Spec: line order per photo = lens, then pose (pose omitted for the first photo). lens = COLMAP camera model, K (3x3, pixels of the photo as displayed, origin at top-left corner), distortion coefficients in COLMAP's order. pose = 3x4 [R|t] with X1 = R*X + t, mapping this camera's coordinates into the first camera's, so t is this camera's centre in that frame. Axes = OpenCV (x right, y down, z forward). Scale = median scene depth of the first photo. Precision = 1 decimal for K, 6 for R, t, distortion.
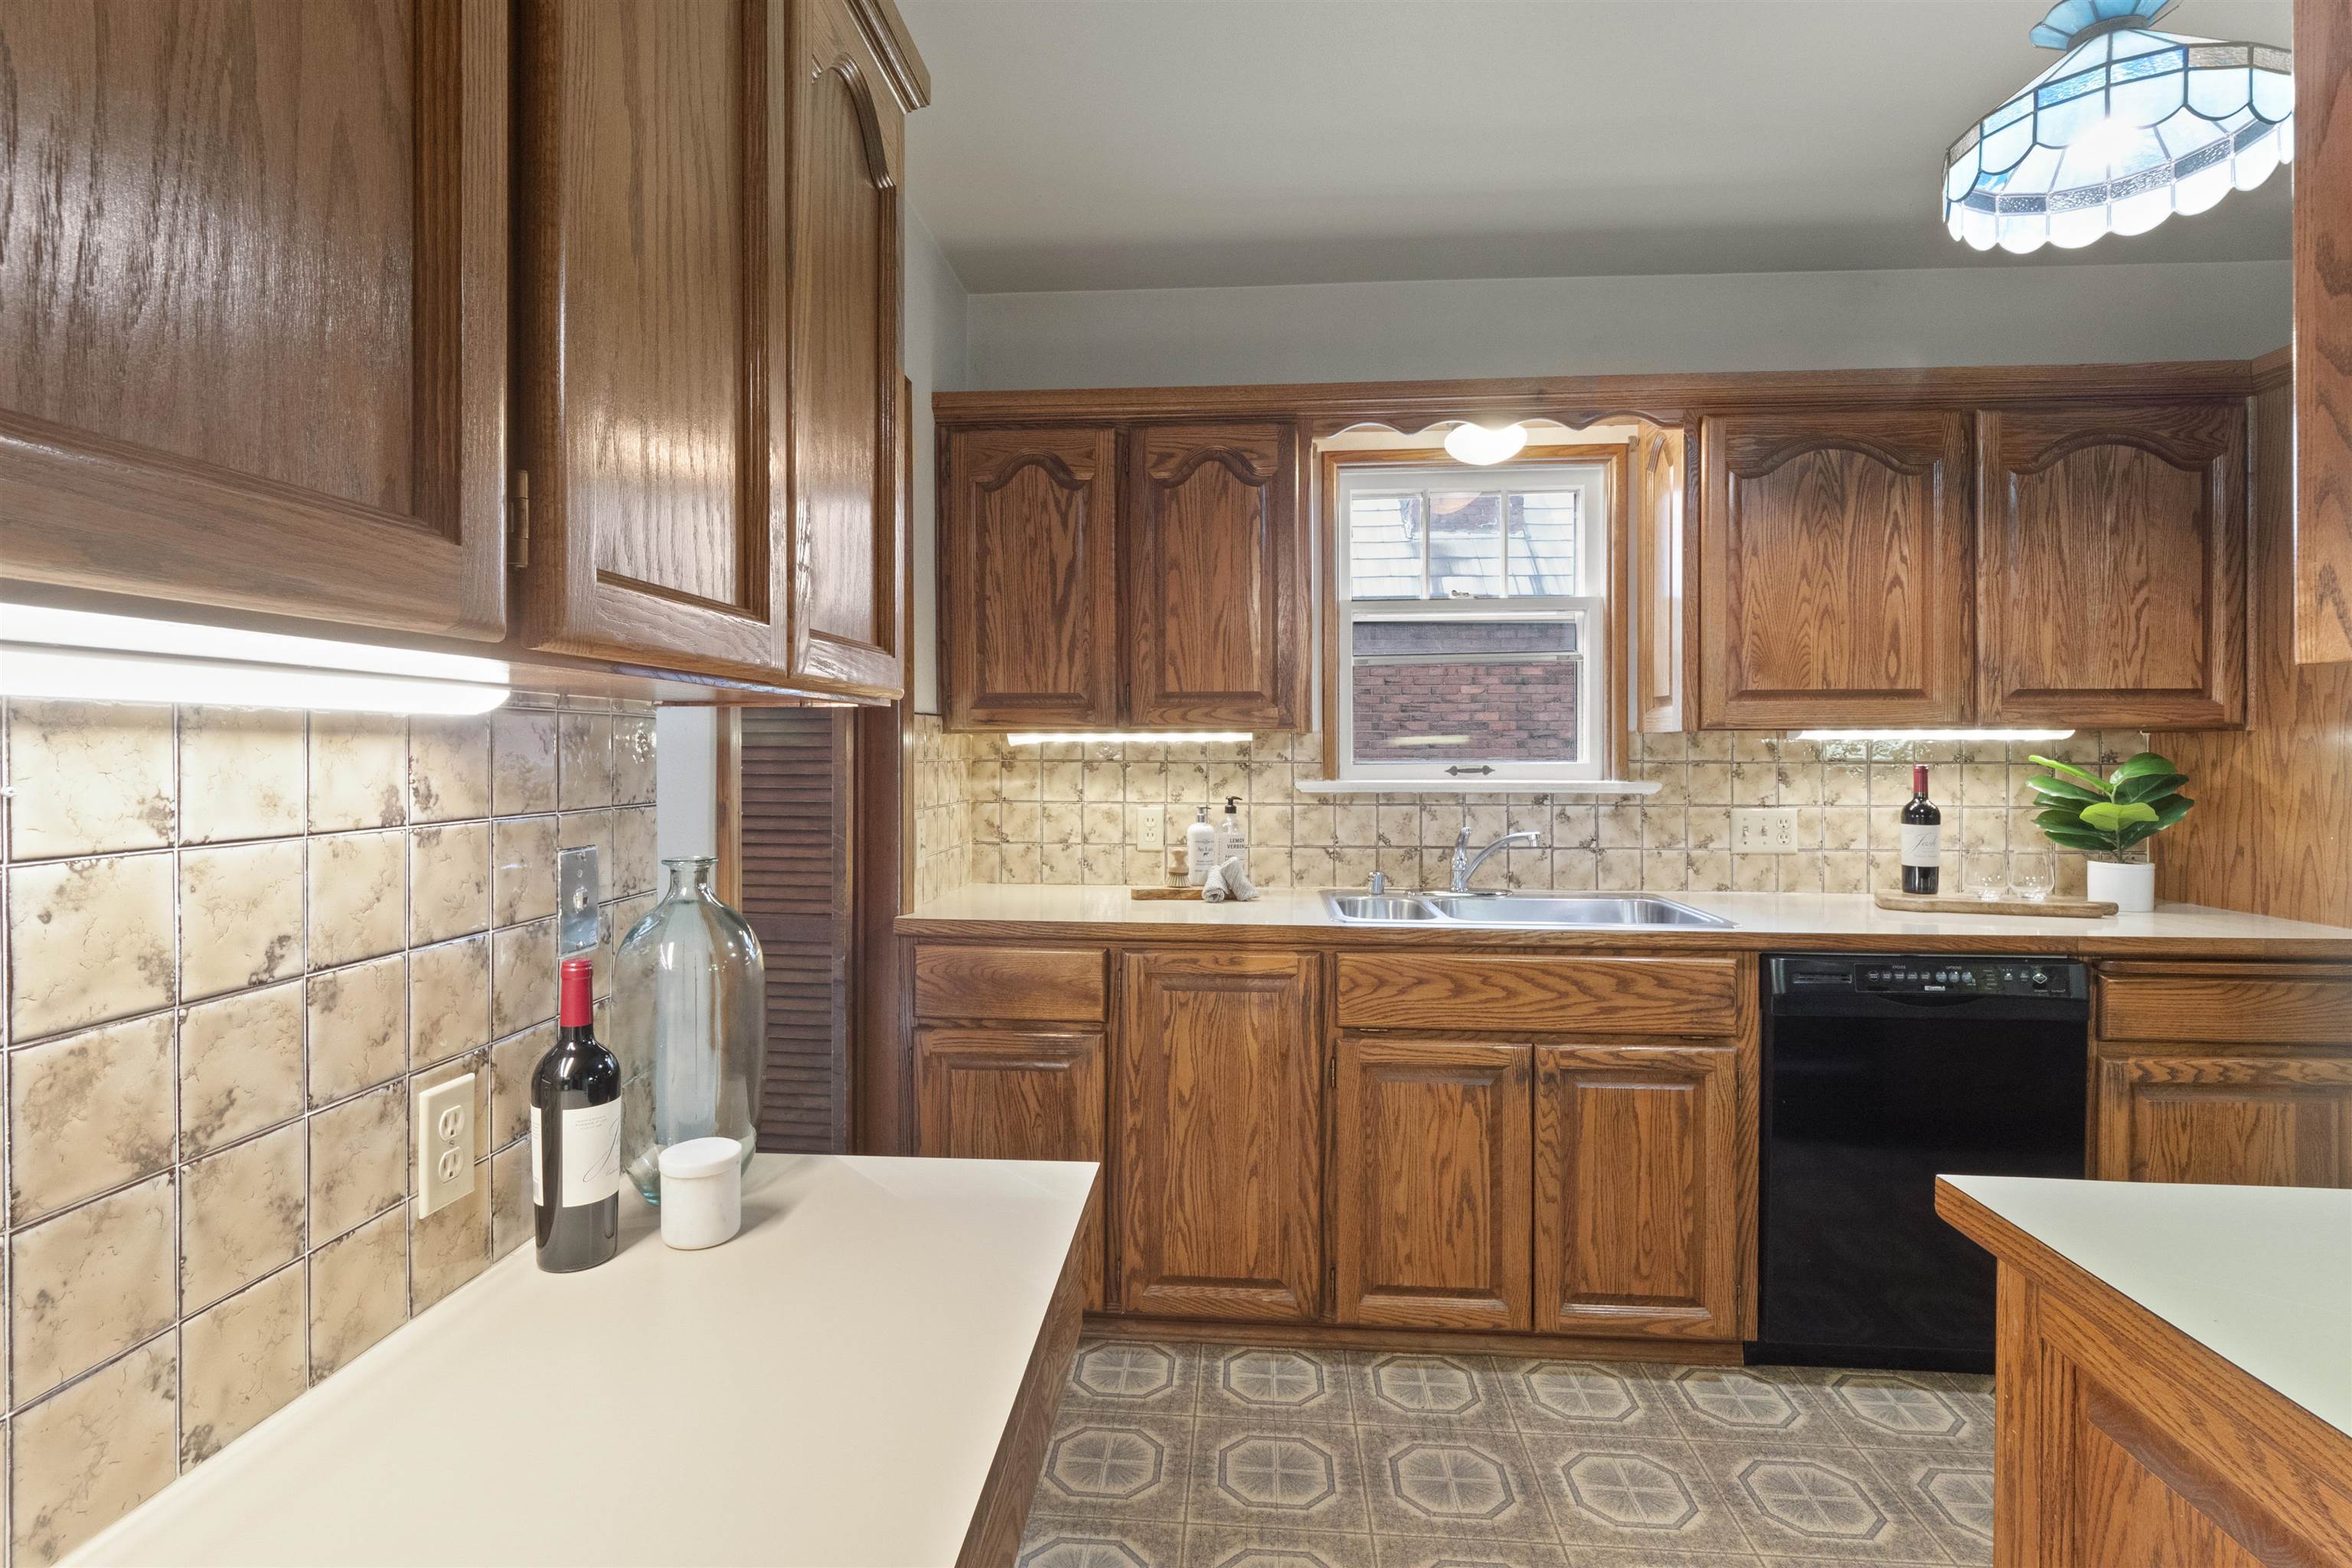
lens RADIAL K [[1149.1, 0, 1172.9], [0, 1149.1, 766.5], [0, 0, 1]] dist [-0.000869, 0.000186]
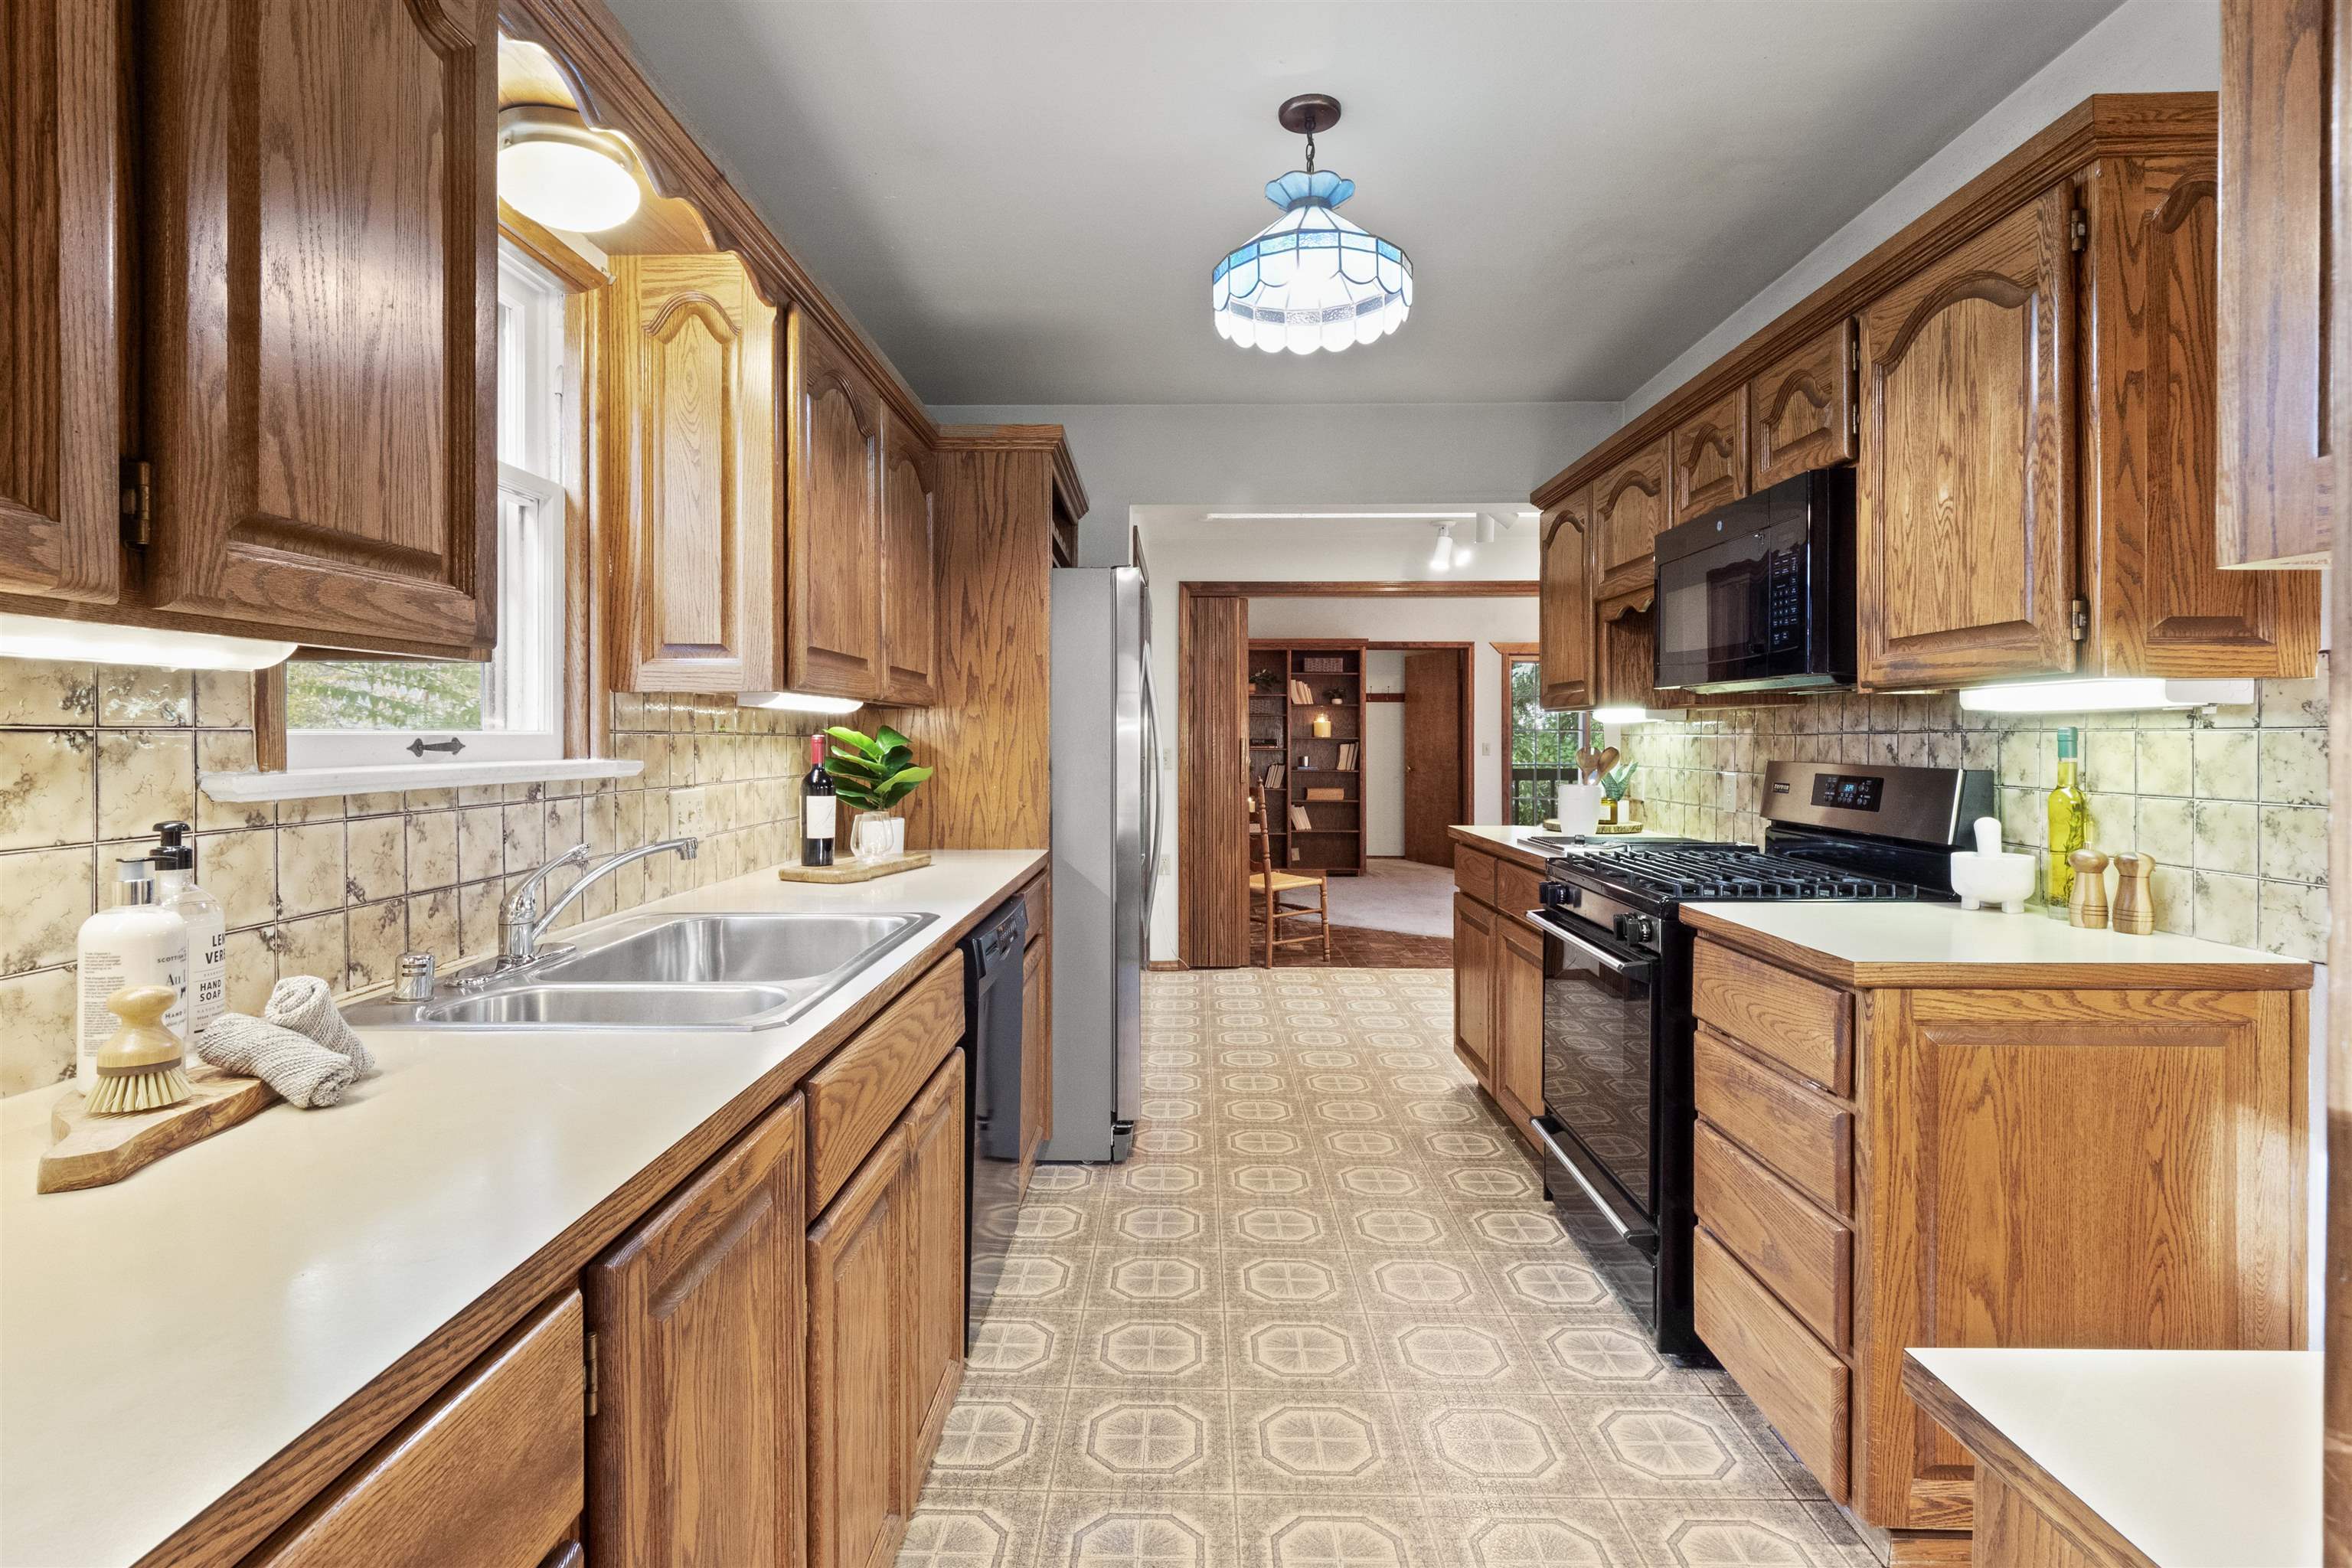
lens RADIAL K [[1149.1, 0, 1175.4], [0, 1149.1, 749.6], [0, 0, 1]] dist [-0.000869, 0.000186]
pose [[-0.057315, -0.011040, 0.998295, -0.320948], [0.008666, 0.999896, 0.011555, 0.001633], [-0.998319, 0.009314, -0.057213, 0.688695]]
